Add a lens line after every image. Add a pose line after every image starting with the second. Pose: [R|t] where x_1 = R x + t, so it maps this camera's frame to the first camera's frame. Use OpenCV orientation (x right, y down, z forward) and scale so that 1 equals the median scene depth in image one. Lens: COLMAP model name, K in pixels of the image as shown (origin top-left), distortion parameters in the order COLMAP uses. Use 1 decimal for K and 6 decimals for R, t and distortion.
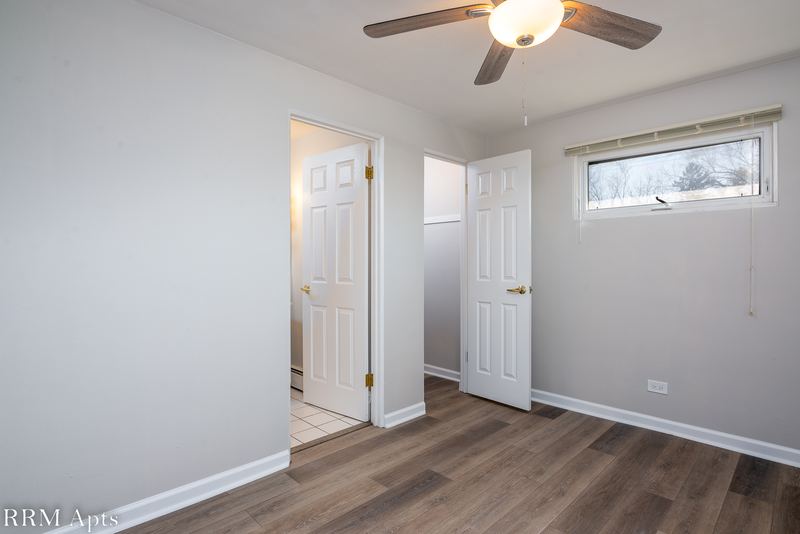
lens RADIAL K [[406.5, 0, 400.0], [0, 406.5, 267.0], [0, 0, 1]] dist [-0.000434, -0.000272]
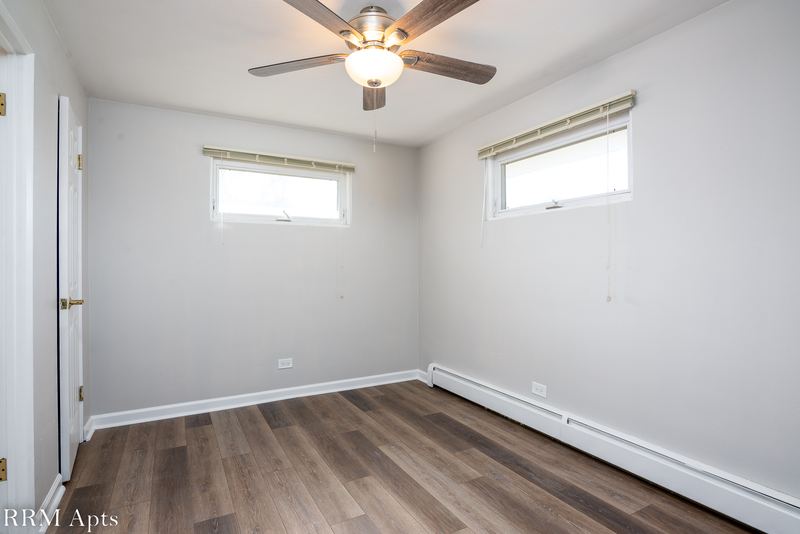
lens RADIAL K [[406.5, 0, 400.0], [0, 406.5, 267.0], [0, 0, 1]] dist [-0.000434, -0.000272]
pose [[0.288963, -0.007144, 0.957314, -0.513883], [0.008240, 0.999954, 0.004975, -0.003590], [-0.957305, 0.006451, 0.289008, 0.347249]]
